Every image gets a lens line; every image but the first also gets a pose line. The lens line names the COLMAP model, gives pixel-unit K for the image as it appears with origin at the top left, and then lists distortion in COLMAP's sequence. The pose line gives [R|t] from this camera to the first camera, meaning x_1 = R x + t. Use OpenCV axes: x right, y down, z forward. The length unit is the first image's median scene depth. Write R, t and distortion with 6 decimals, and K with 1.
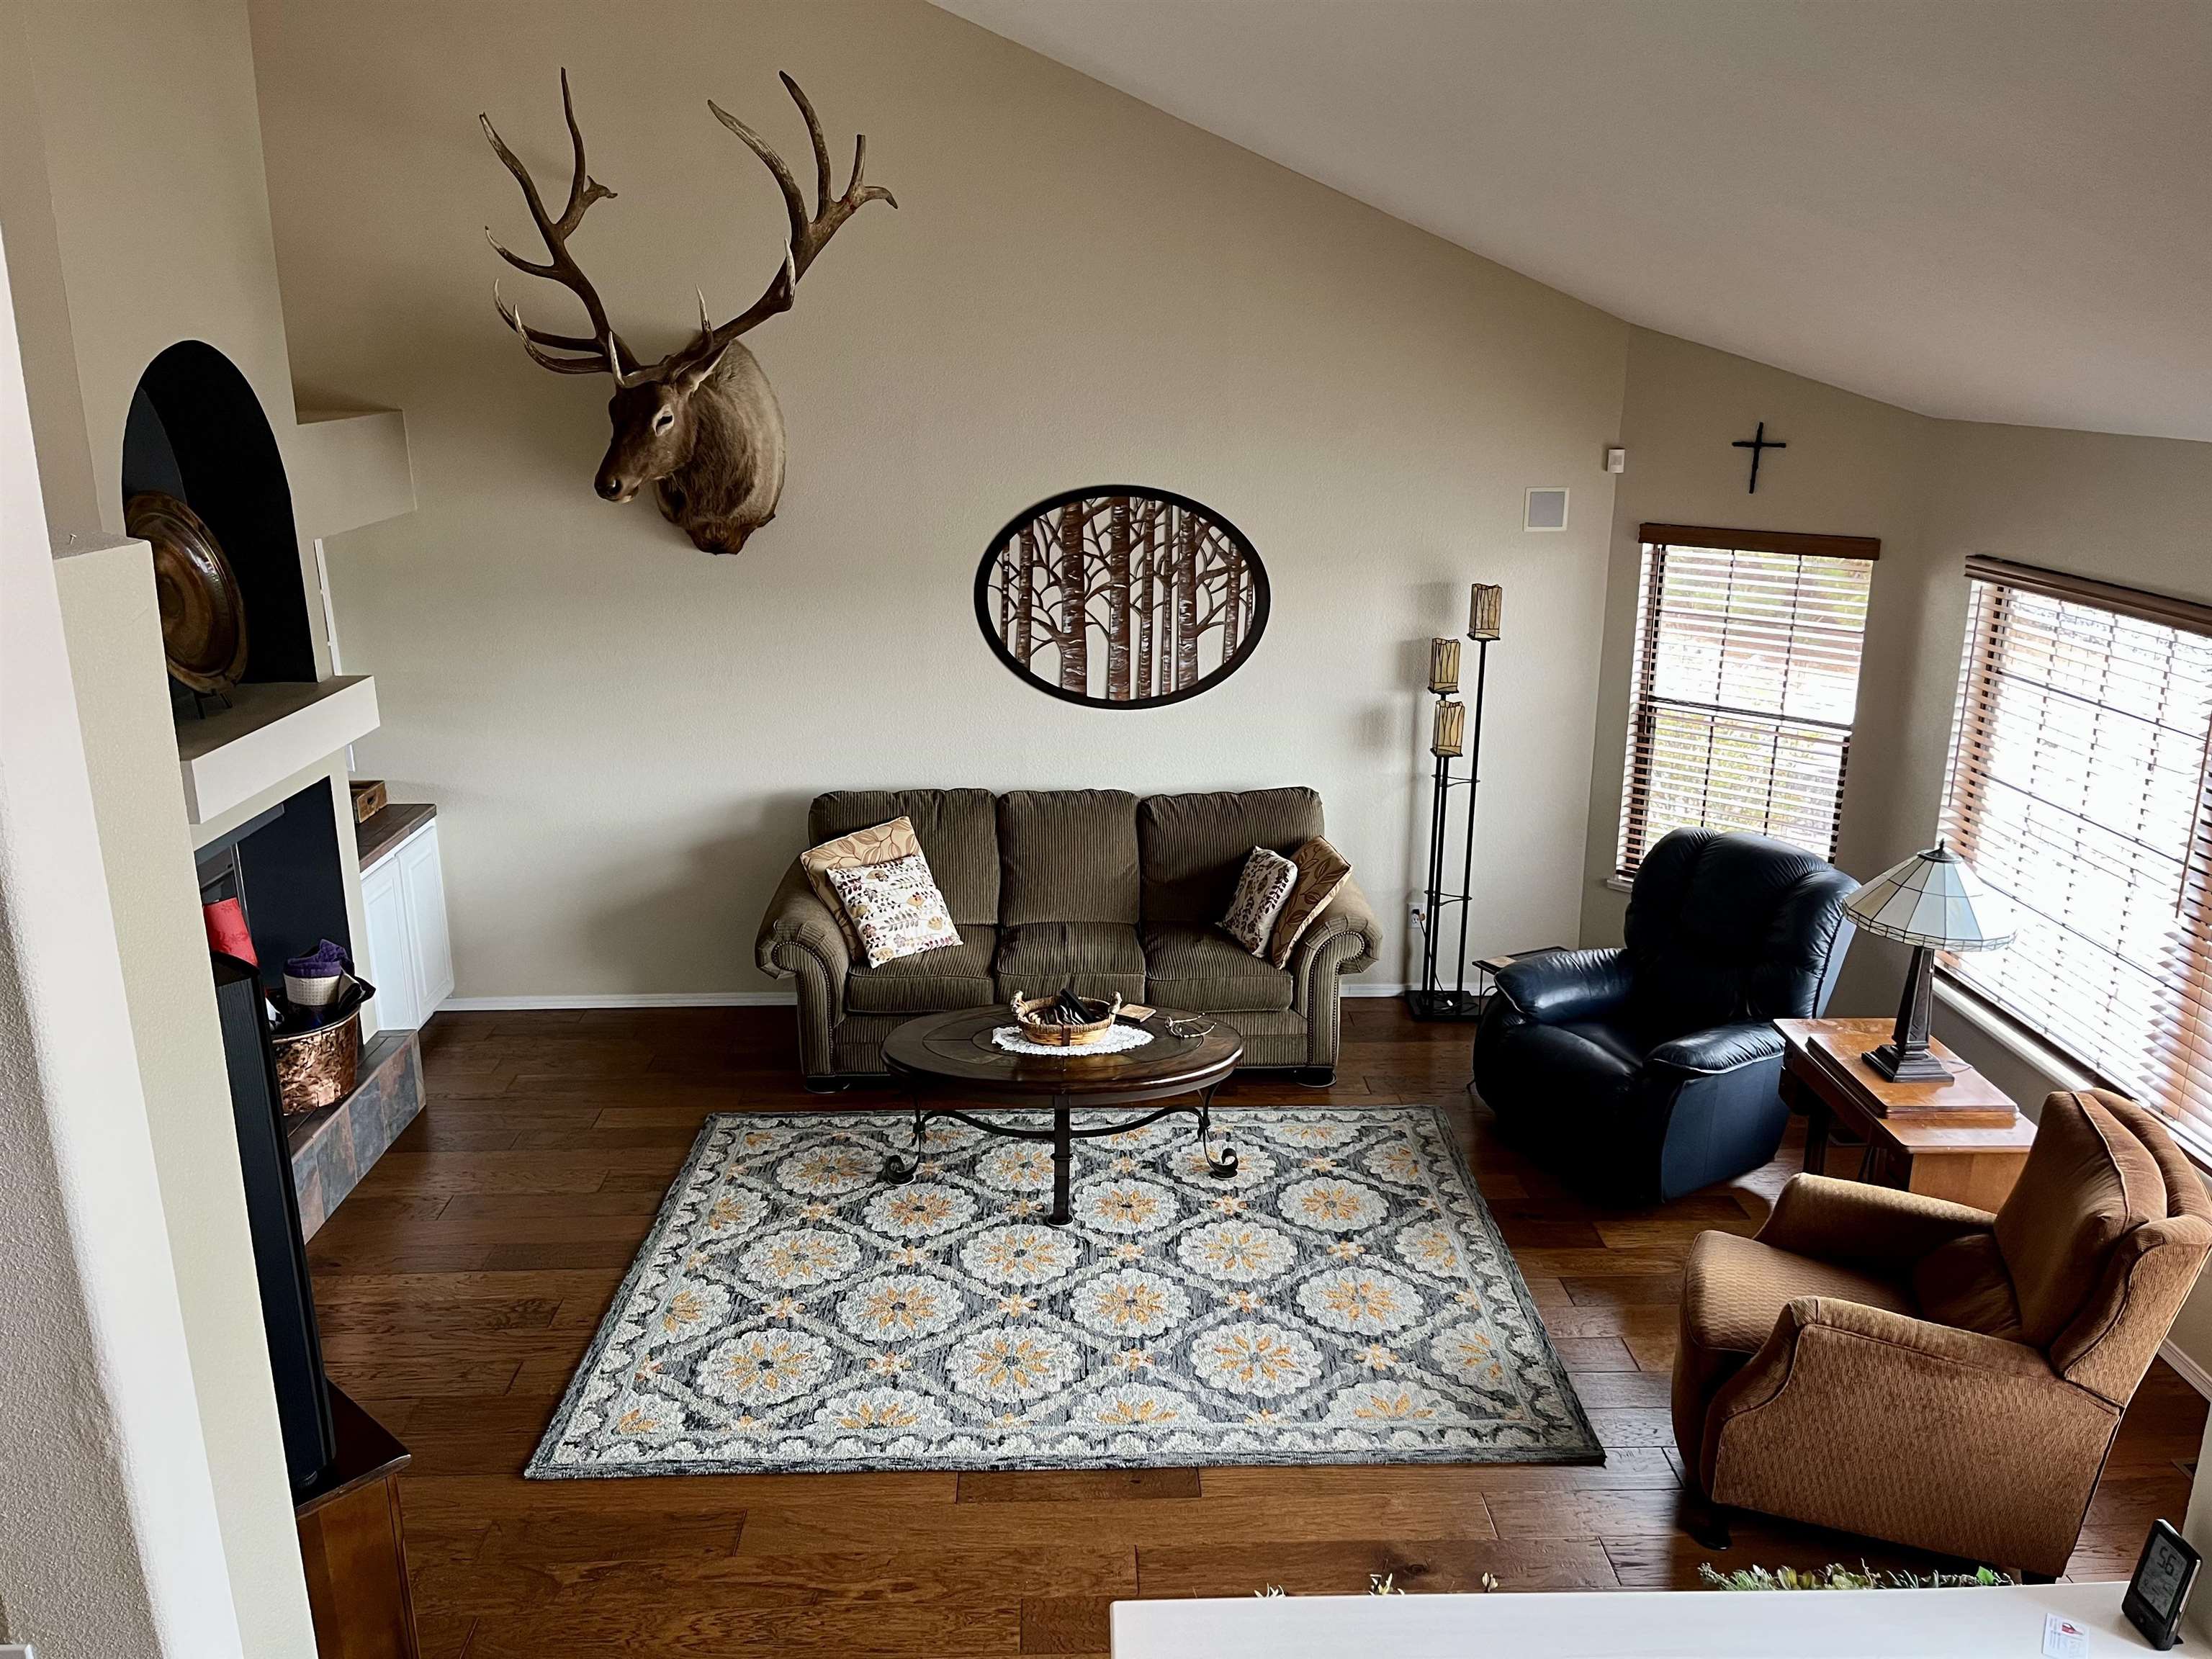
lens RADIAL K [[1660.1, 0, 1106.0], [0, 1660.1, 829.5], [0, 0, 1]] dist [0.065168, -0.090632]
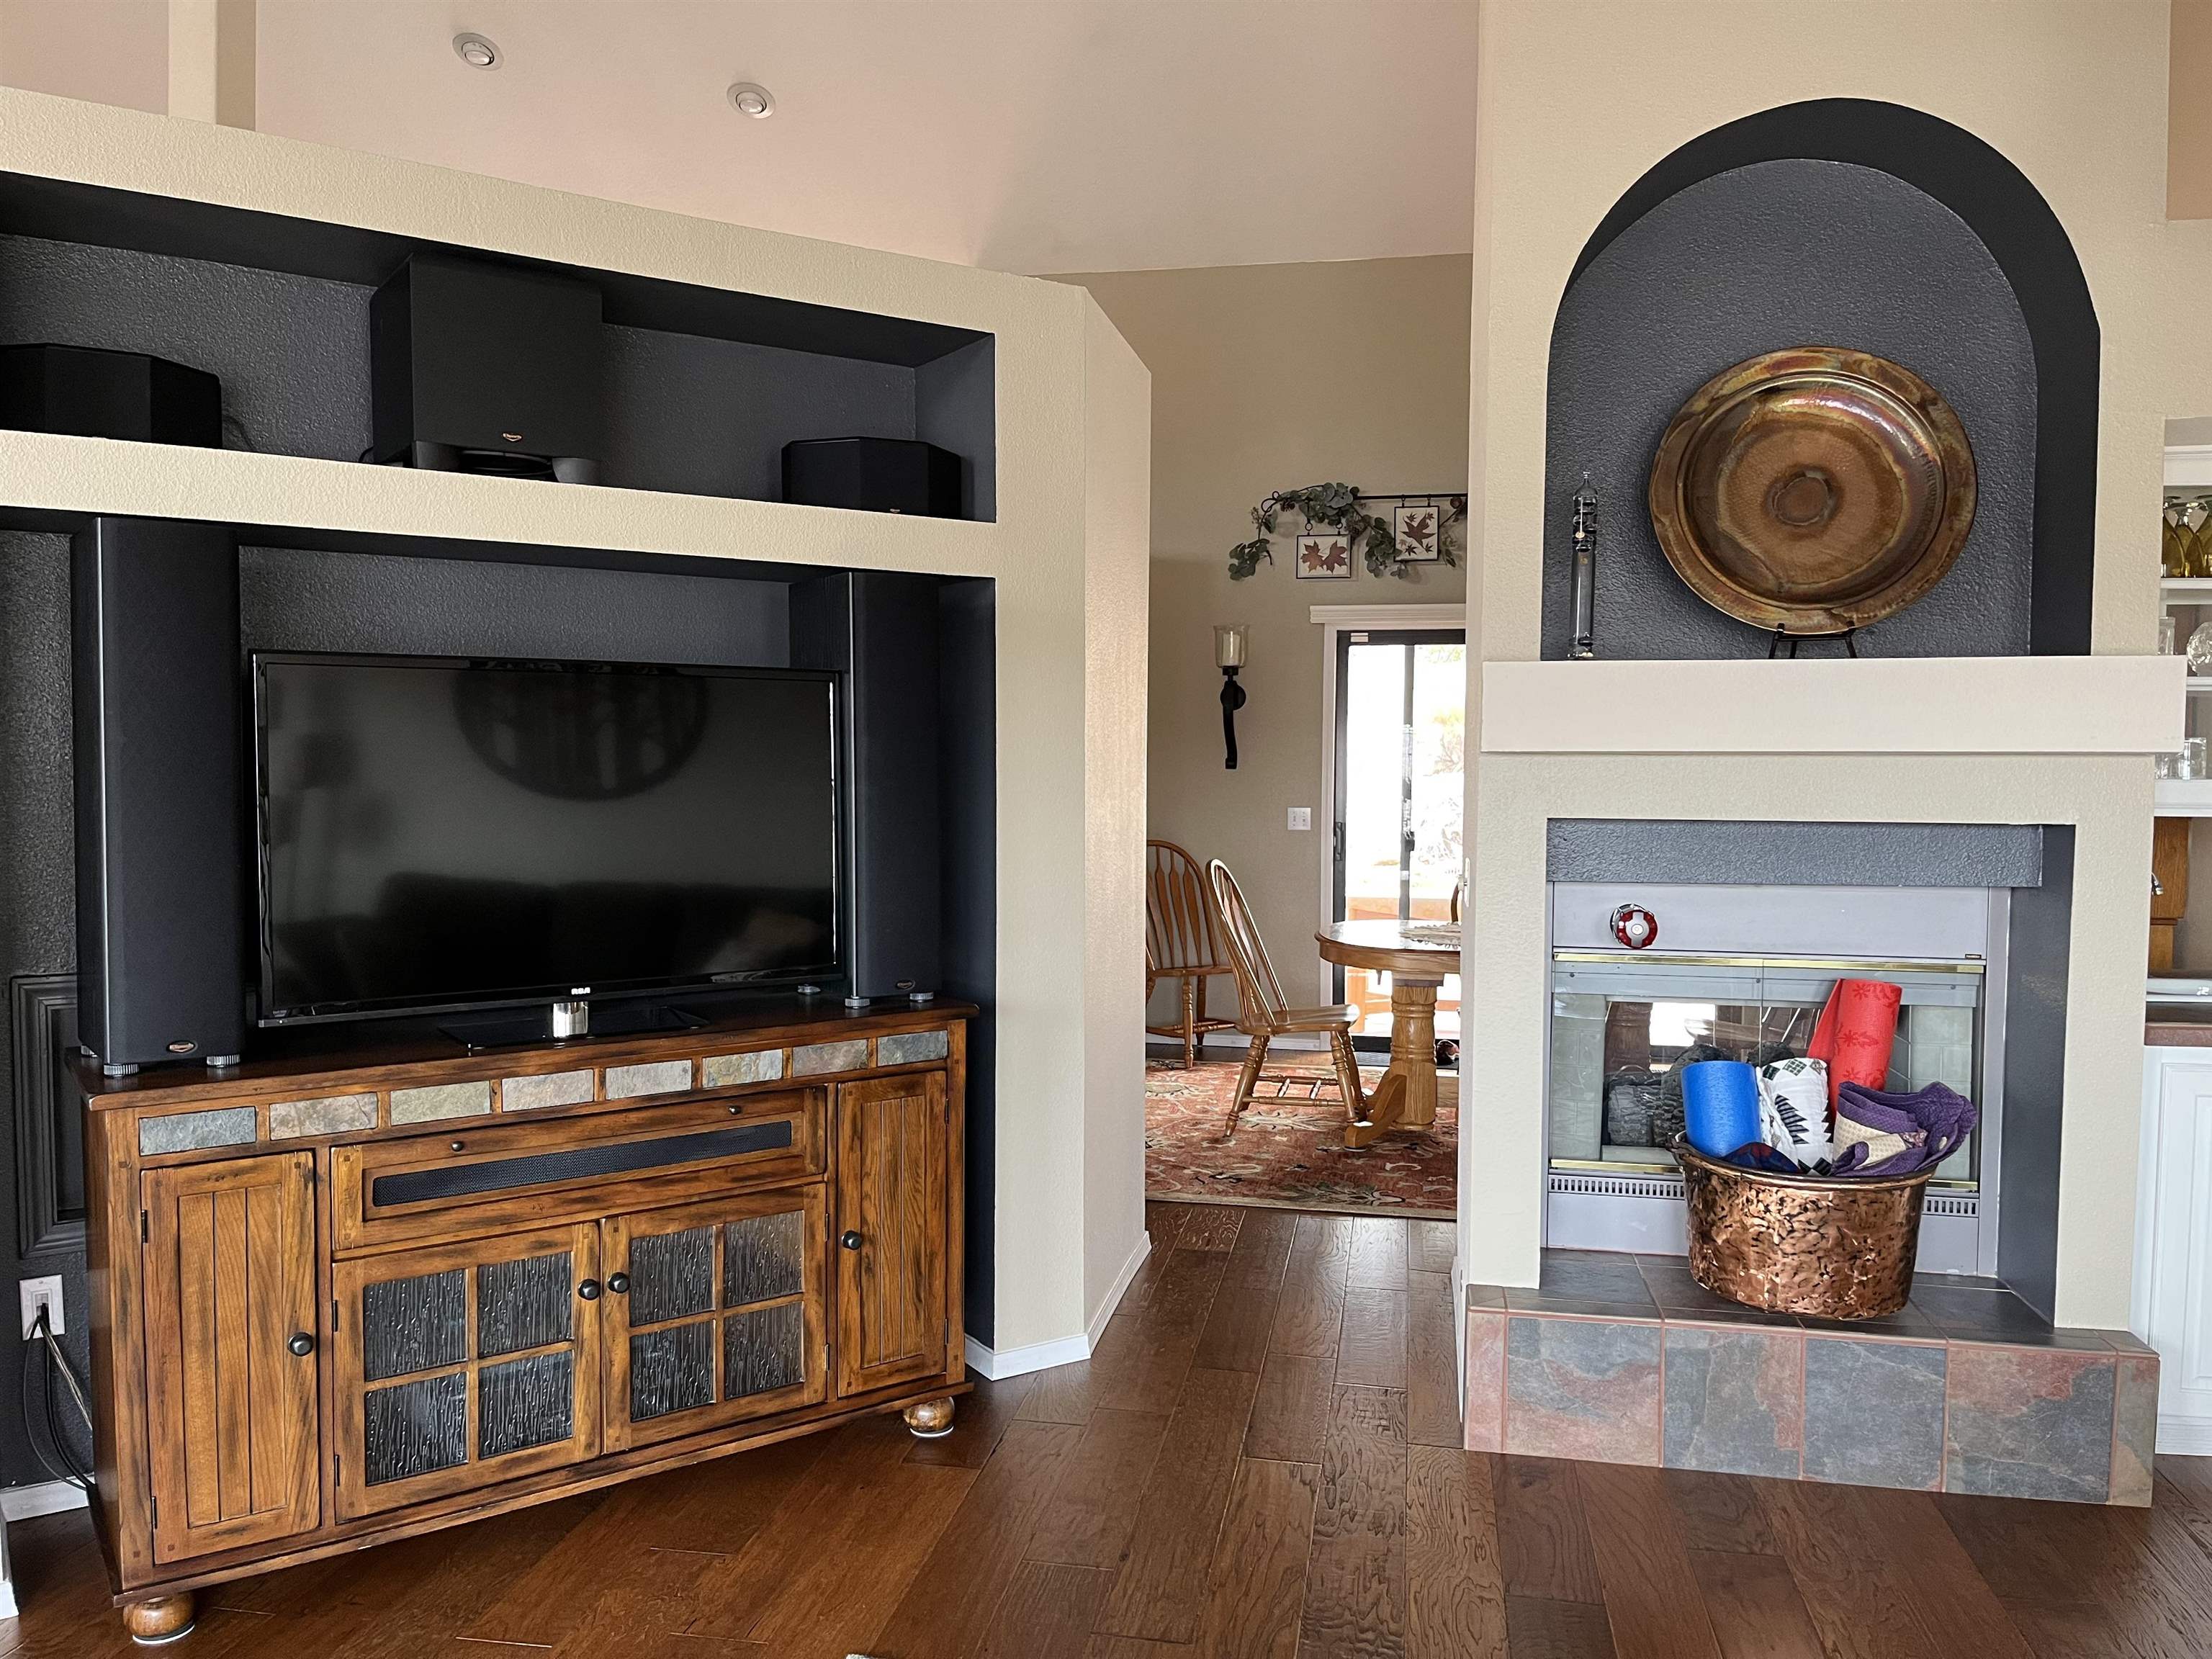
lens RADIAL K [[1660.1, 0, 1106.0], [0, 1660.1, 829.5], [0, 0, 1]] dist [0.065168, -0.090632]
pose [[-0.212592, 0.041840, -0.976245, 0.155158], [-0.271550, 0.957198, 0.100158, 0.001091], [0.938651, 0.286392, -0.192131, 0.761366]]
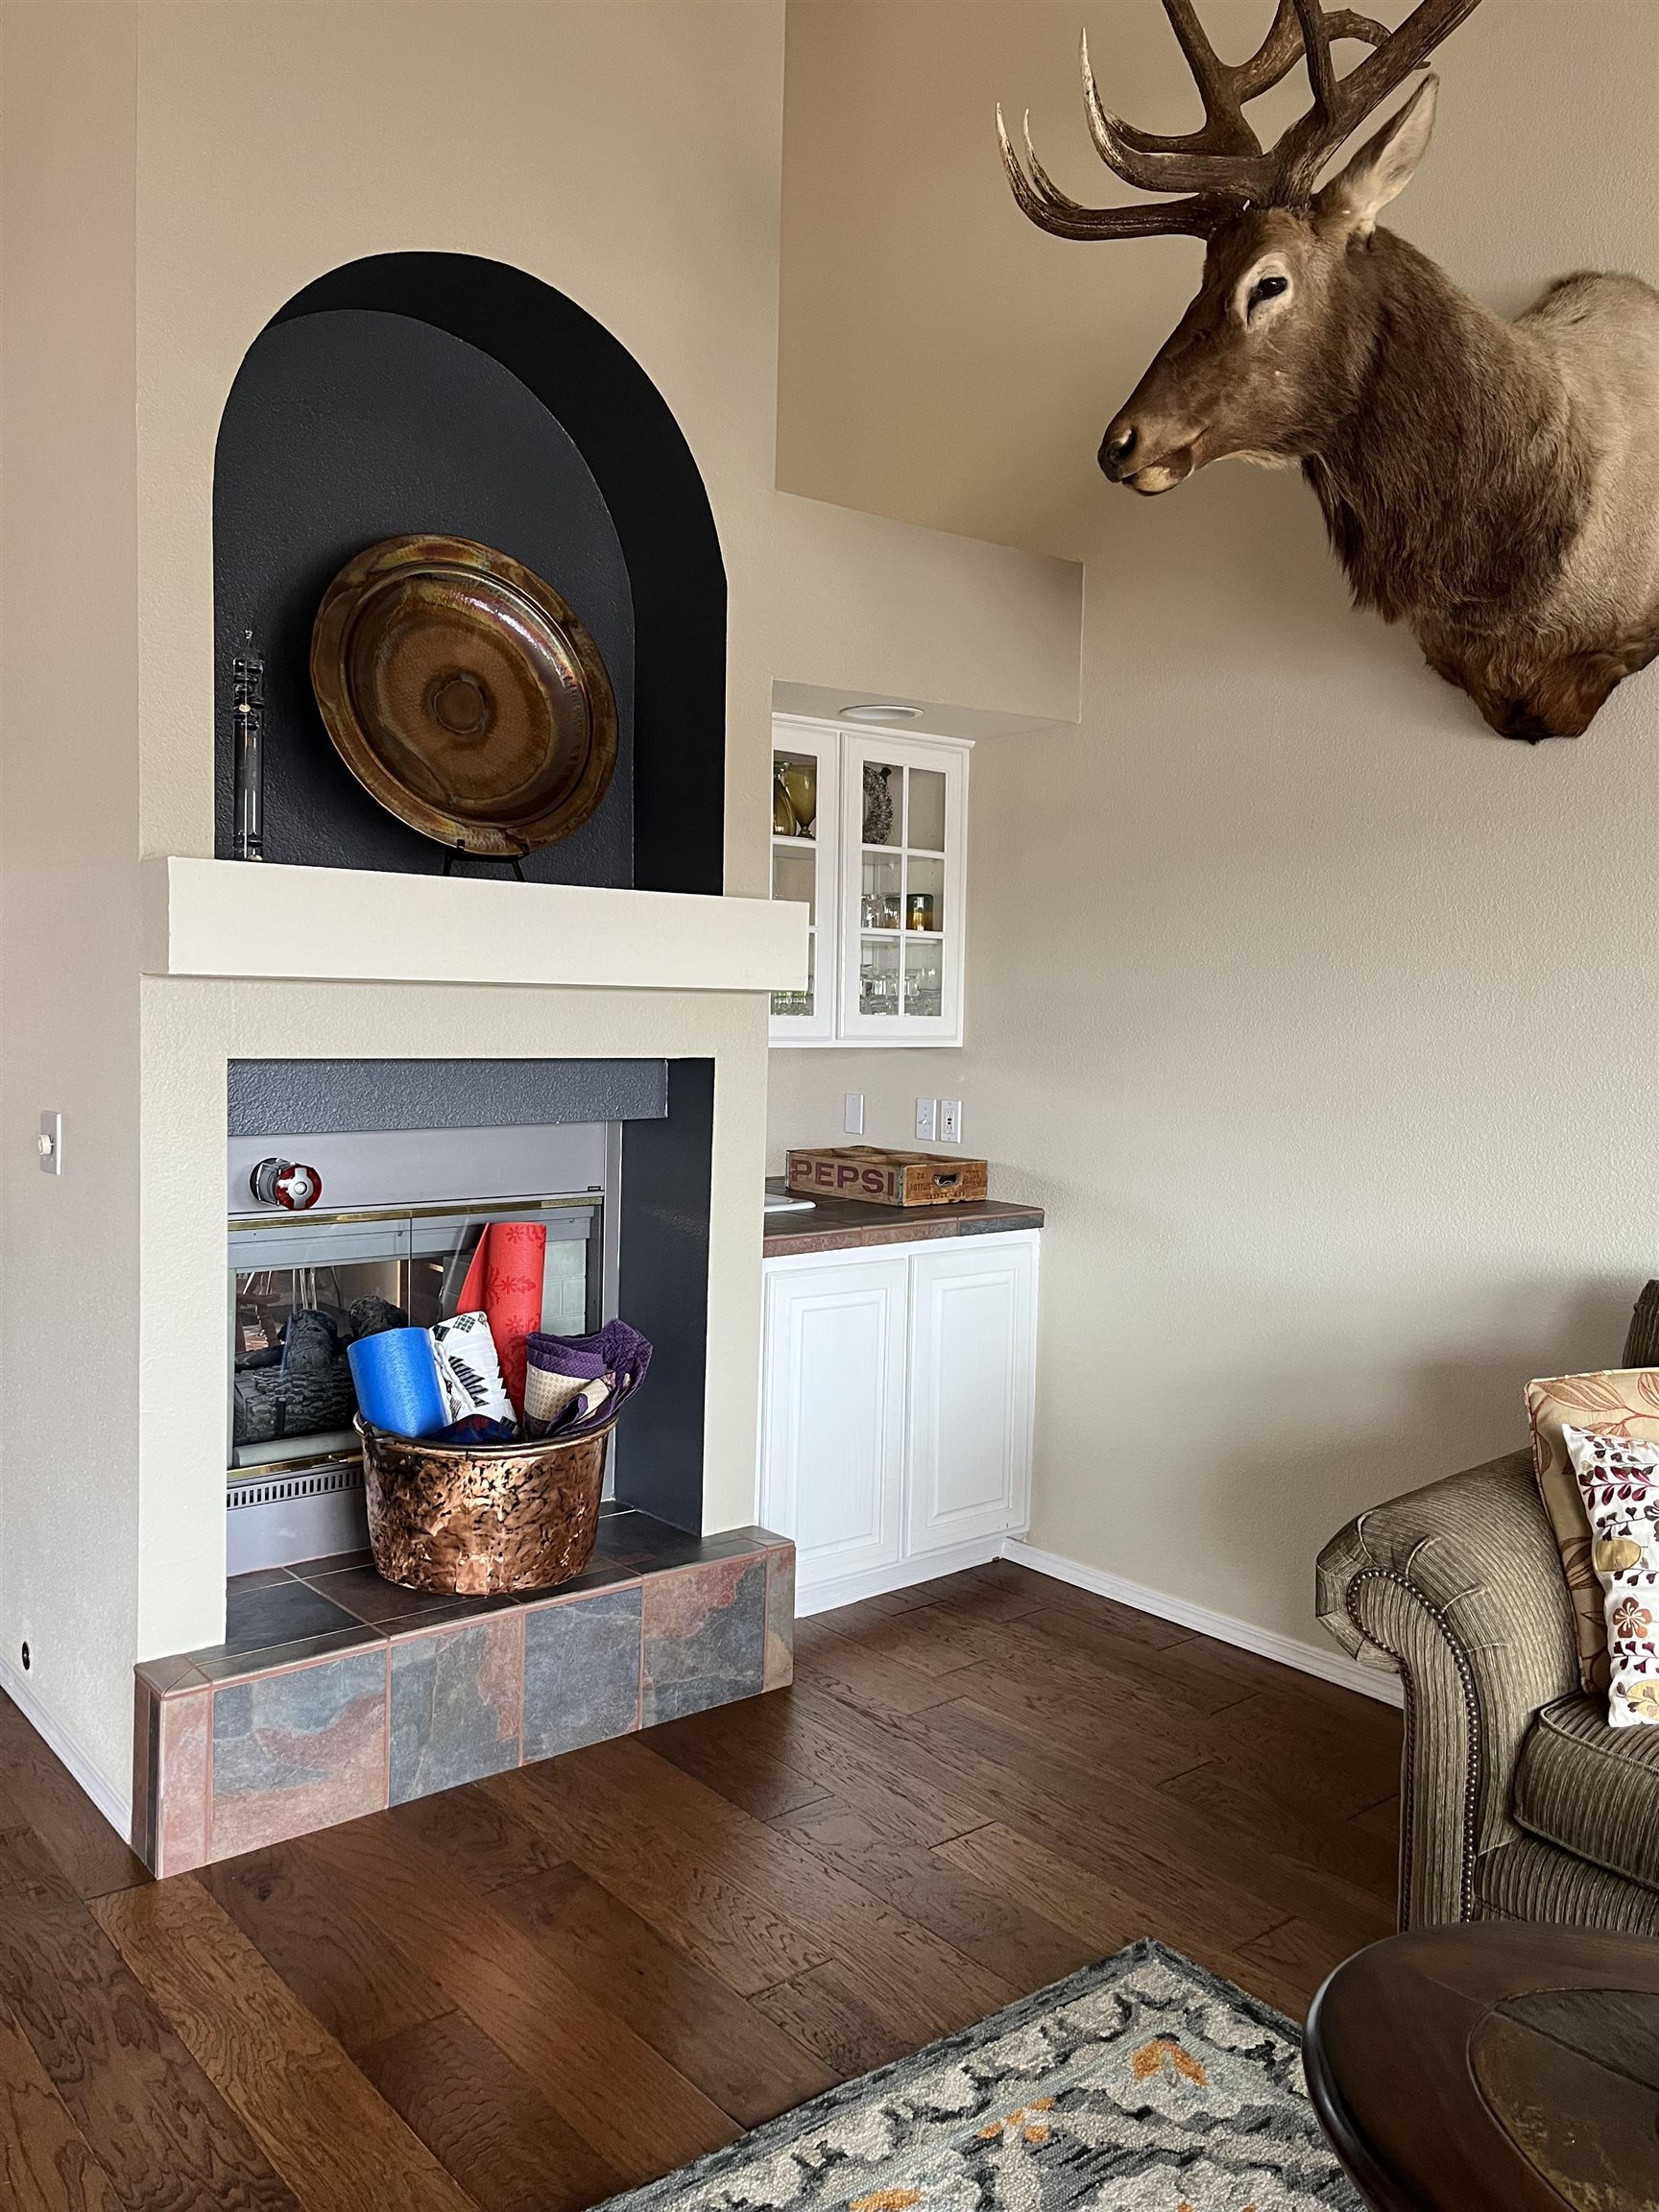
lens RADIAL K [[1660.1, 0, 829.5], [0, 1660.1, 1106.0], [0, 0, 1]] dist [0.065168, -0.090632]
pose [[0.612975, 0.064593, -0.787457, 0.027038], [-0.238330, 0.965345, -0.106337, 0.035311], [0.753299, 0.252857, 0.607127, 0.641895]]
